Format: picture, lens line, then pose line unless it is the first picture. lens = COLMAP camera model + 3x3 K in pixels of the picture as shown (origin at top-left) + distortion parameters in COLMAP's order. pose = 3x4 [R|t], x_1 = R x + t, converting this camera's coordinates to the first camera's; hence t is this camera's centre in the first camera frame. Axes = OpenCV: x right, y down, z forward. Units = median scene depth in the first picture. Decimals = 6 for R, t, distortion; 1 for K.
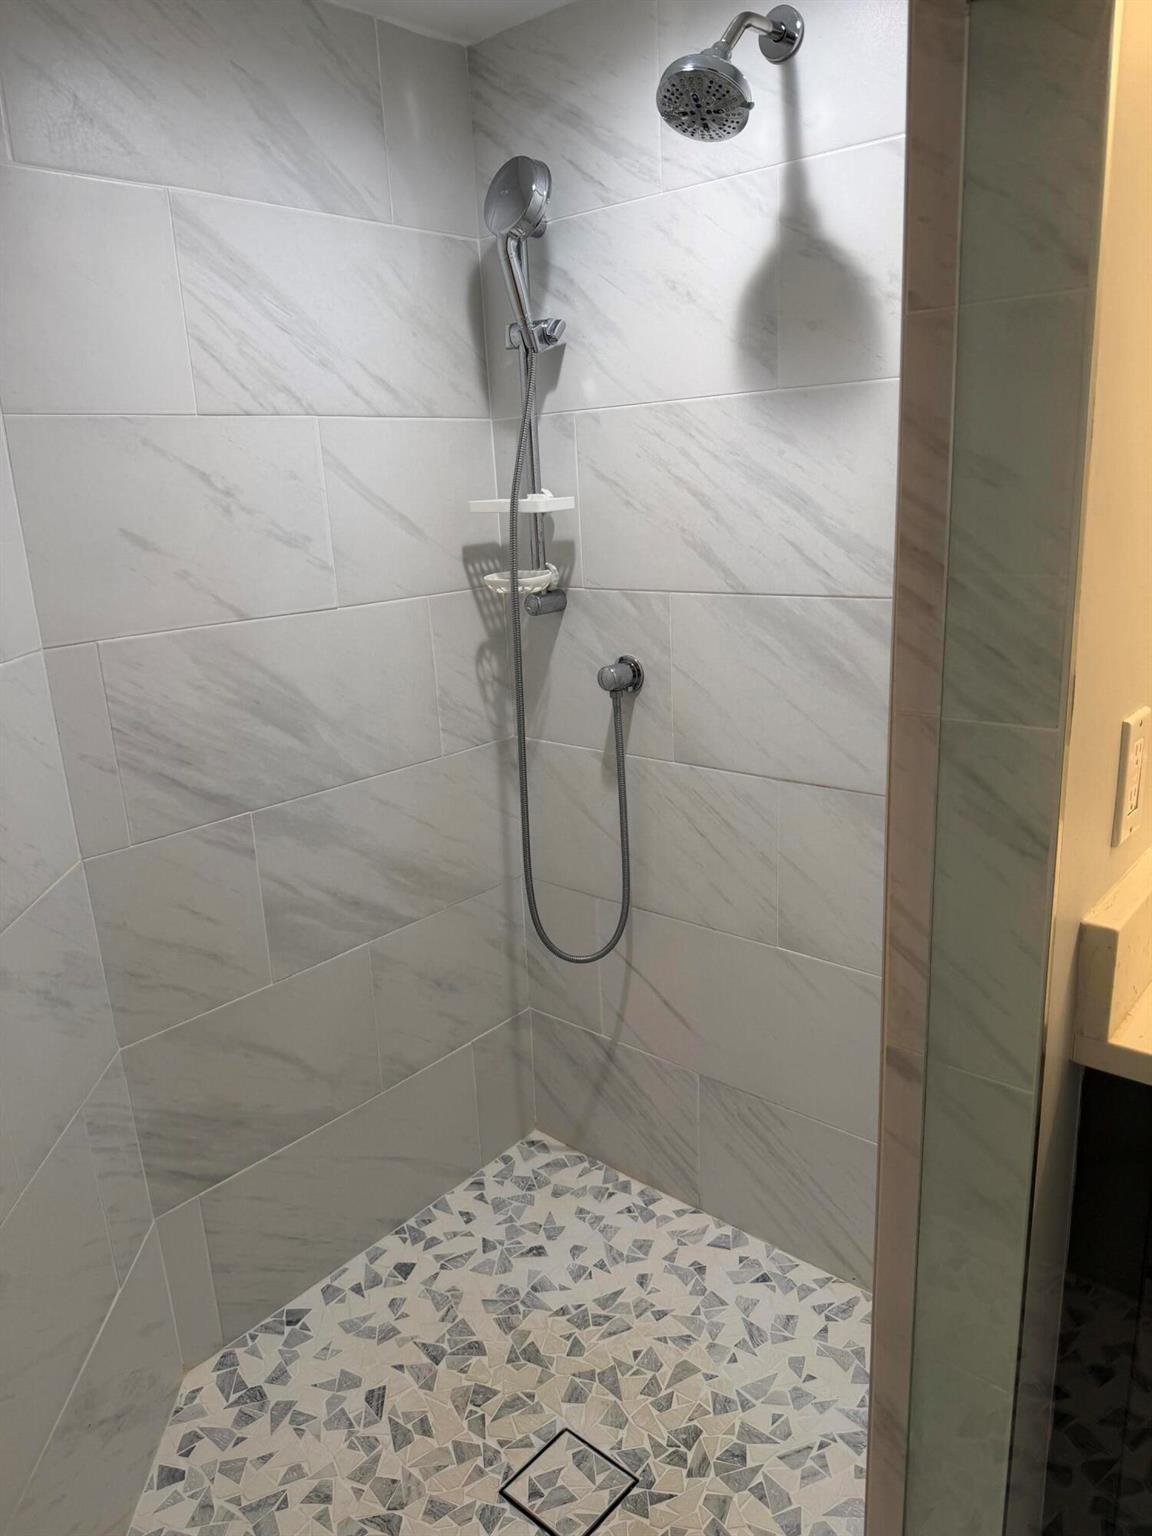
lens RADIAL K [[1083.6, 0, 575.3], [0, 1083.6, 772.2], [0, 0, 1]] dist [0.044036, -0.061354]
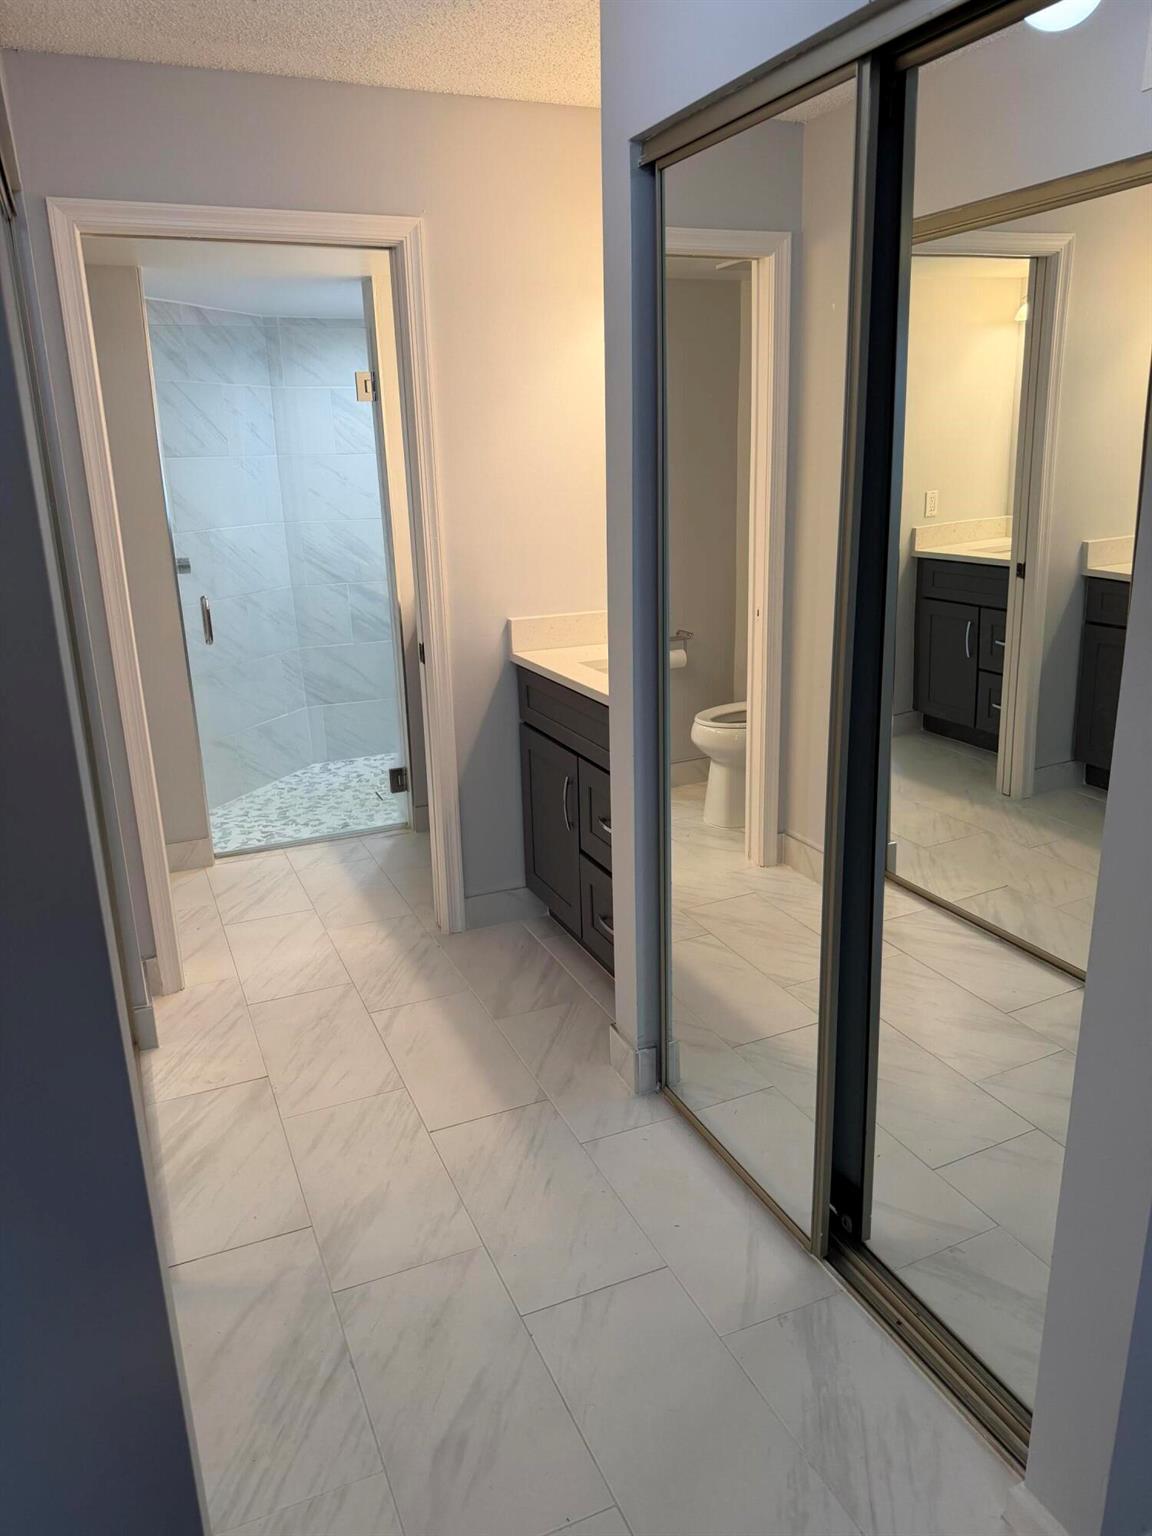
lens RADIAL K [[1083.6, 0, 575.7], [0, 1083.6, 770.3], [0, 0, 1]] dist [0.044036, -0.061354]
pose [[0.899260, 0.130486, -0.417499, 1.656403], [-0.119800, 0.991444, 0.051828, 0.329921], [0.420689, 0.003409, 0.907198, -1.535779]]
